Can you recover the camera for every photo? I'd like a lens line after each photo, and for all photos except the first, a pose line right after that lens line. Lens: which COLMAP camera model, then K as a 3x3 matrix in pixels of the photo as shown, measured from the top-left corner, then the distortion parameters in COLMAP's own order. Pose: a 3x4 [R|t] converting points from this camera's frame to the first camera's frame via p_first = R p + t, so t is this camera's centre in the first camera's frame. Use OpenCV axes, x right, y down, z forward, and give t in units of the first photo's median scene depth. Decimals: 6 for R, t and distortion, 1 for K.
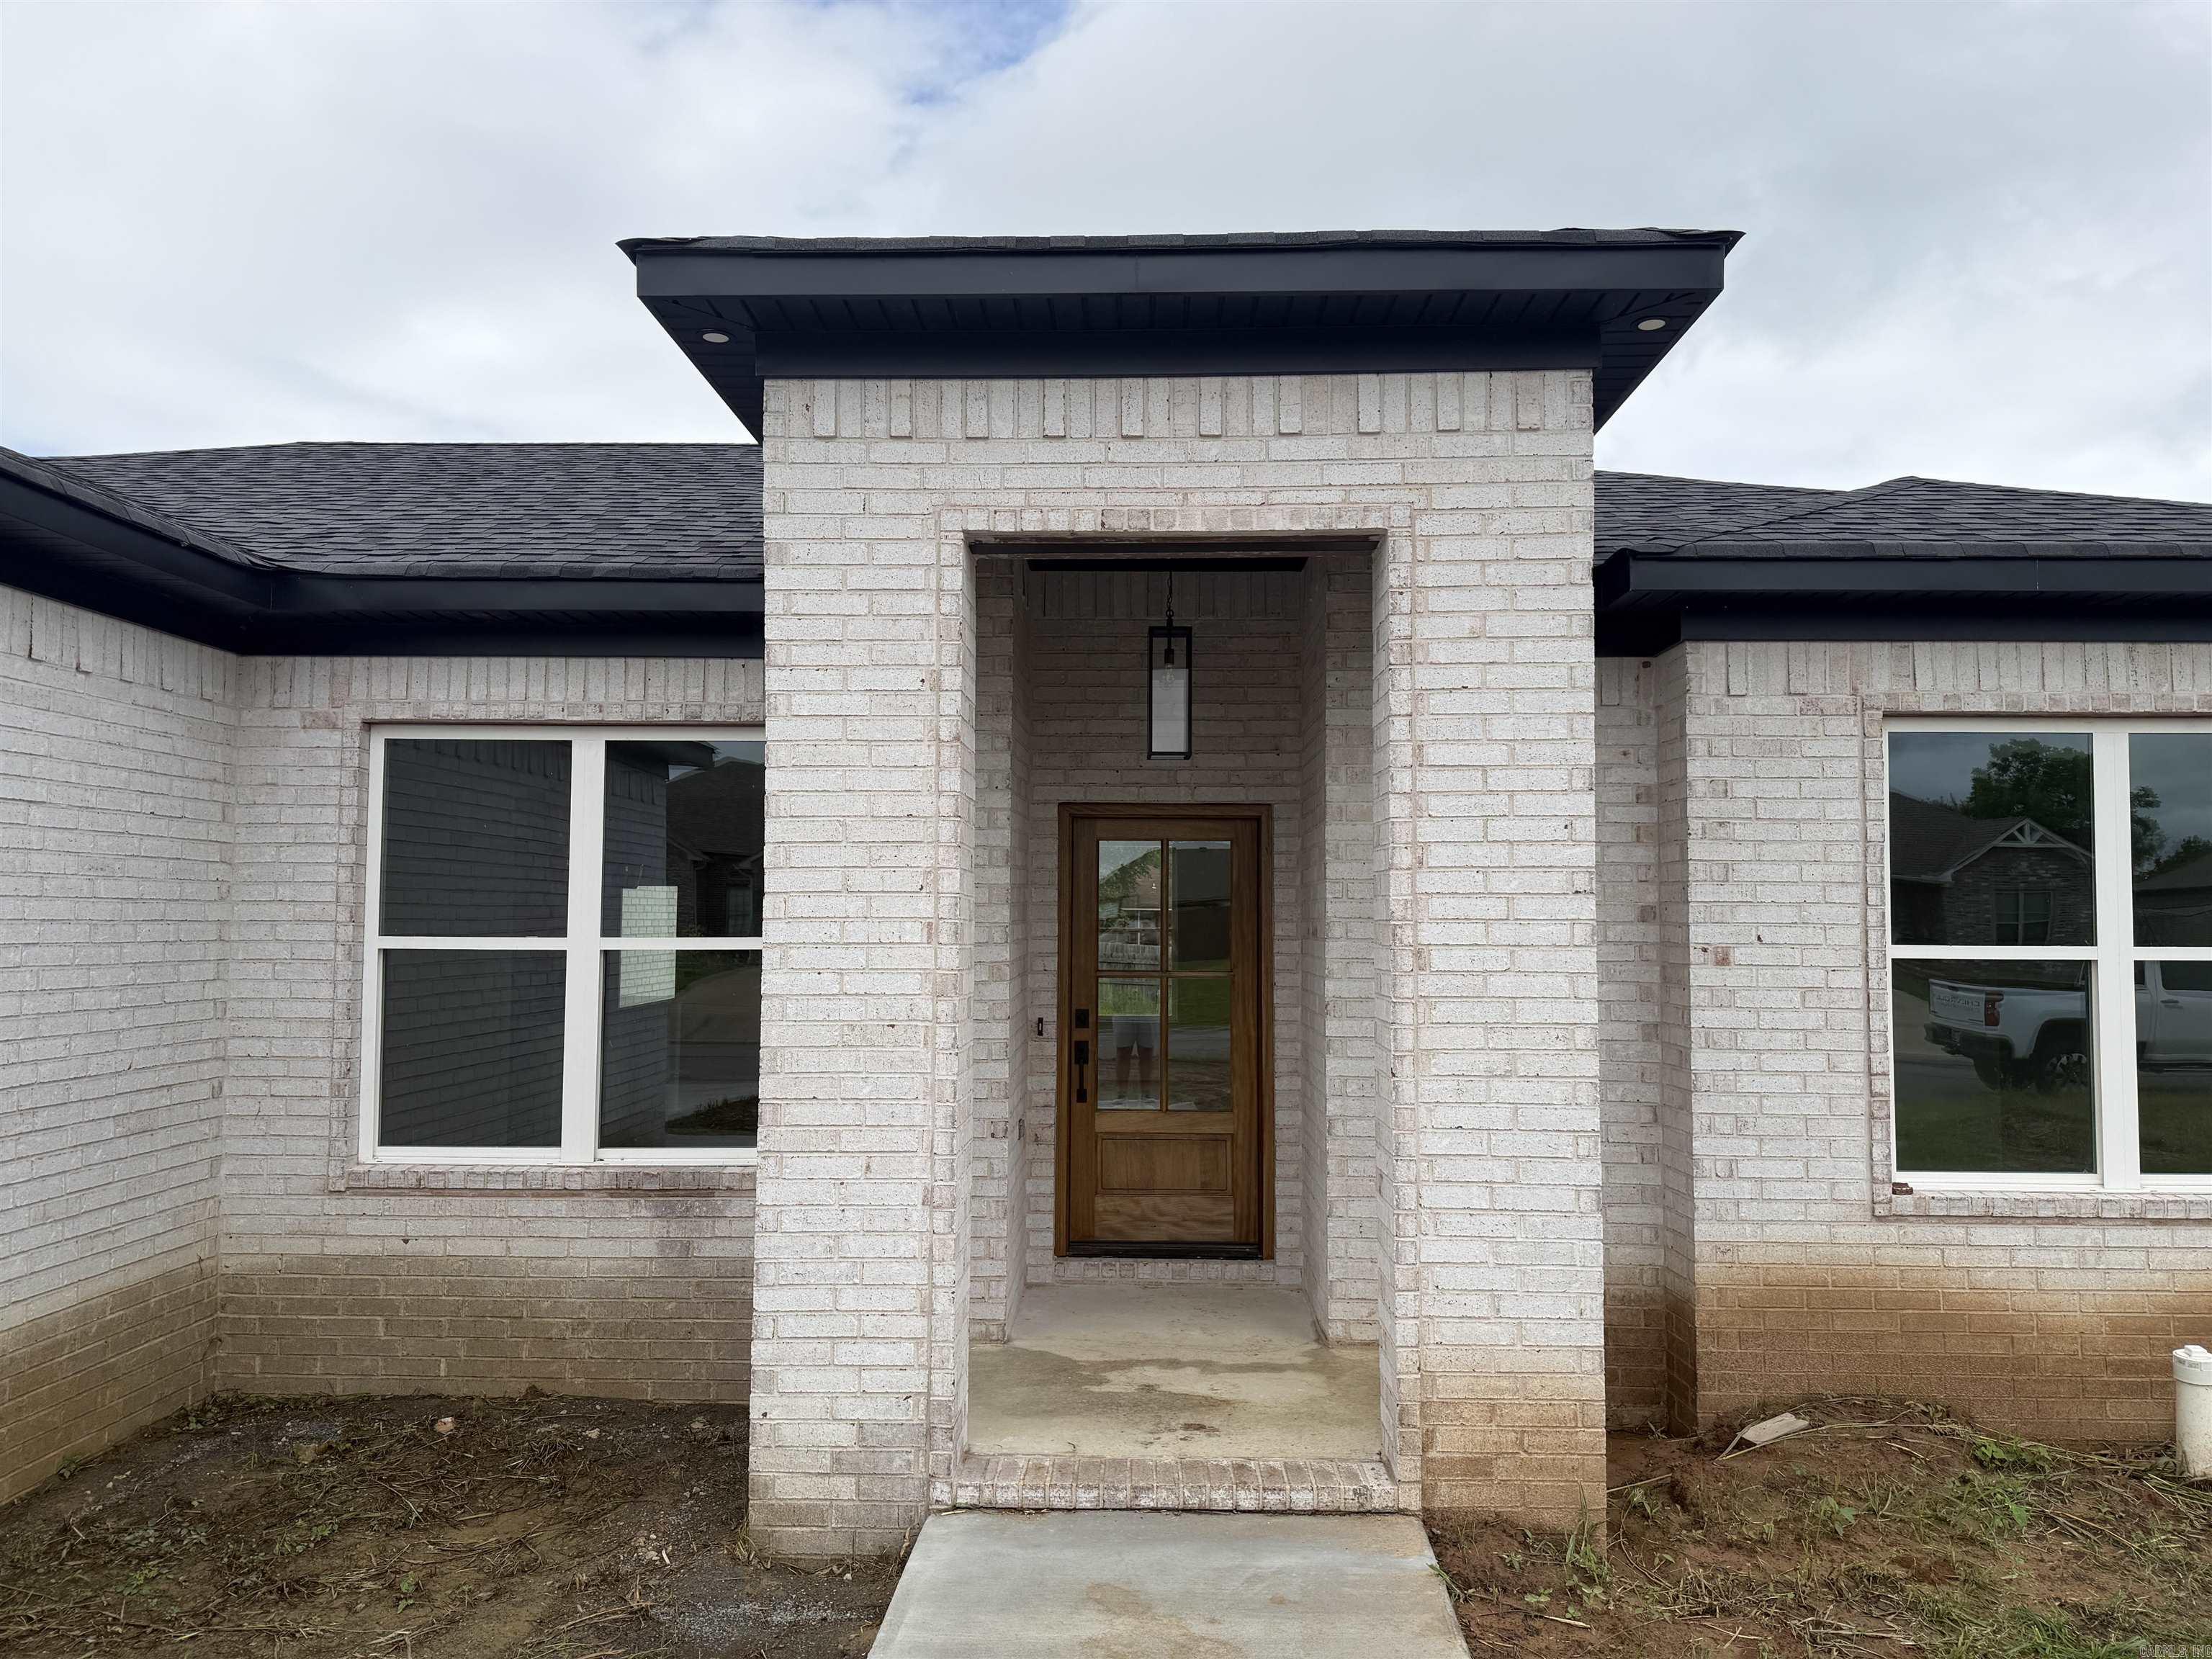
lens RADIAL K [[1556.0, 0, 1108.2], [0, 1556.0, 837.6], [0, 0, 1]] dist [0.099341, -0.145782]
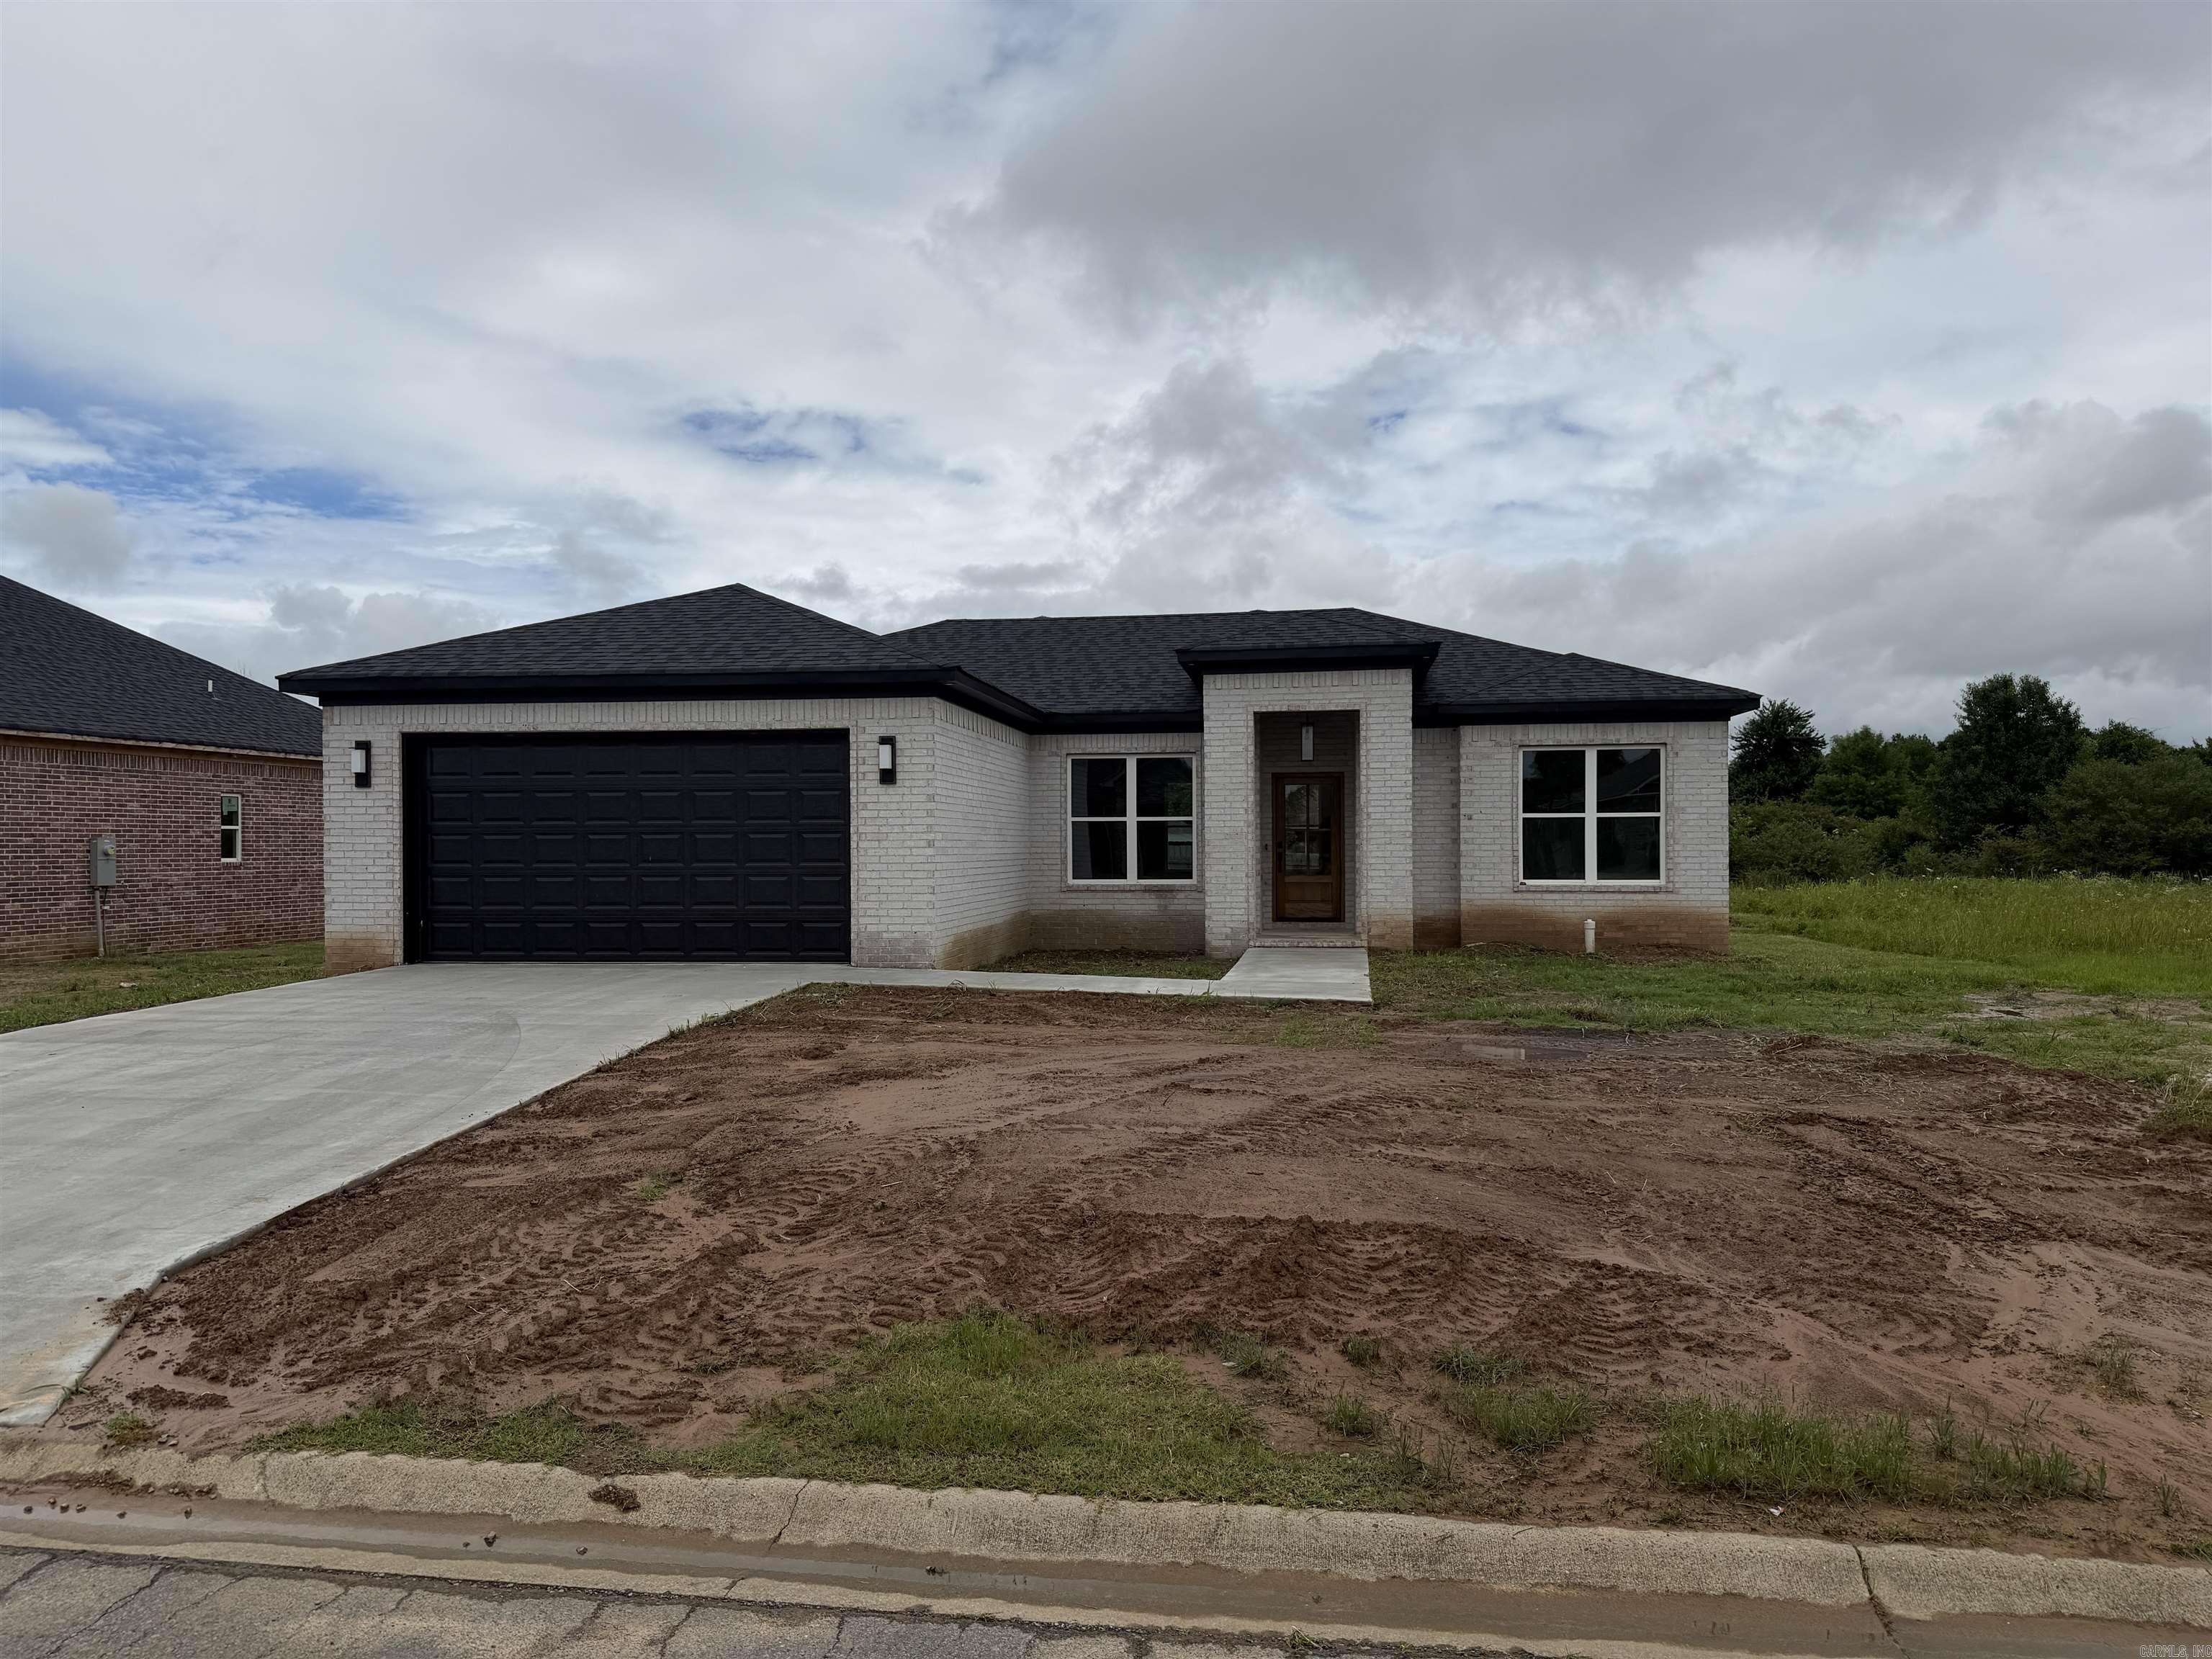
lens RADIAL K [[1556.0, 0, 1108.2], [0, 1556.0, 837.6], [0, 0, 1]] dist [0.099341, -0.145782]
pose [[0.994196, -0.010829, -0.107040, -0.030997], [0.016133, 0.998678, 0.048810, -0.060202], [0.106370, -0.050254, 0.993056, -2.506329]]
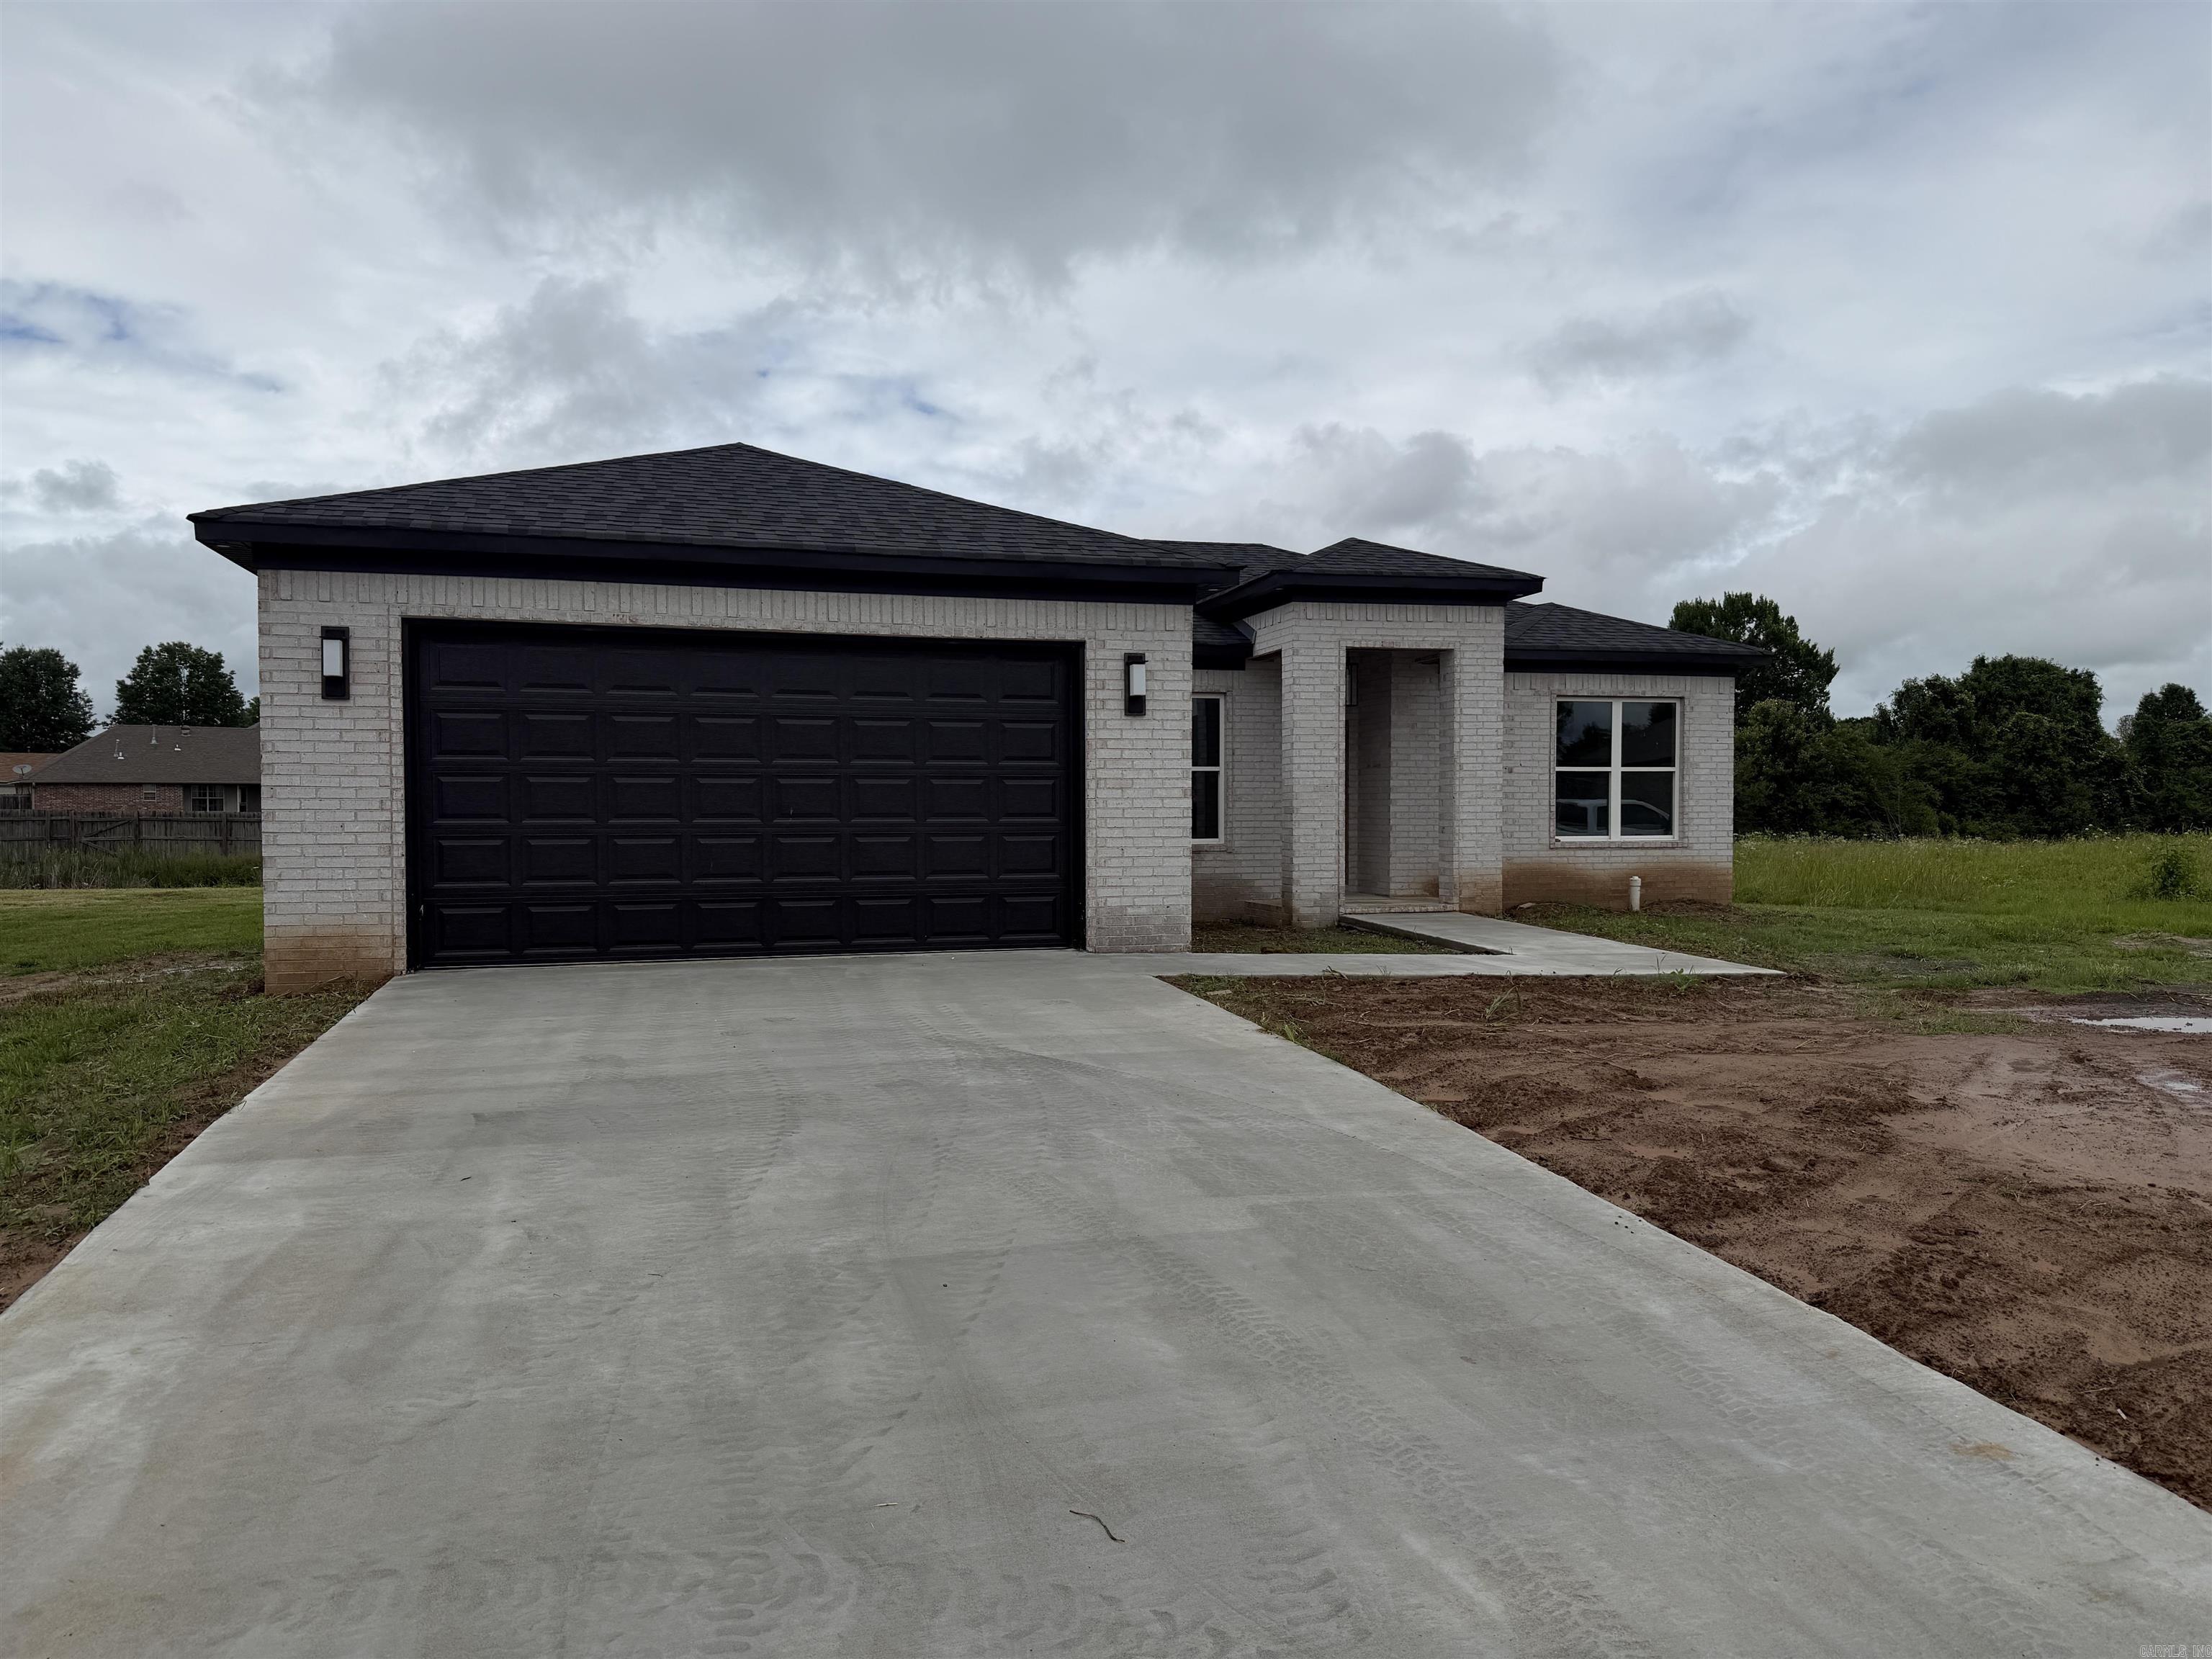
lens RADIAL K [[1536.6, 0, 1125.9], [0, 1536.6, 851.2], [0, 0, 1]] dist [0.104436, -0.116690]
pose [[0.955428, -0.016830, 0.294743, -1.323736], [-0.008174, 0.996483, 0.083395, -0.017580], [-0.295110, -0.082087, 0.951931, -1.829234]]
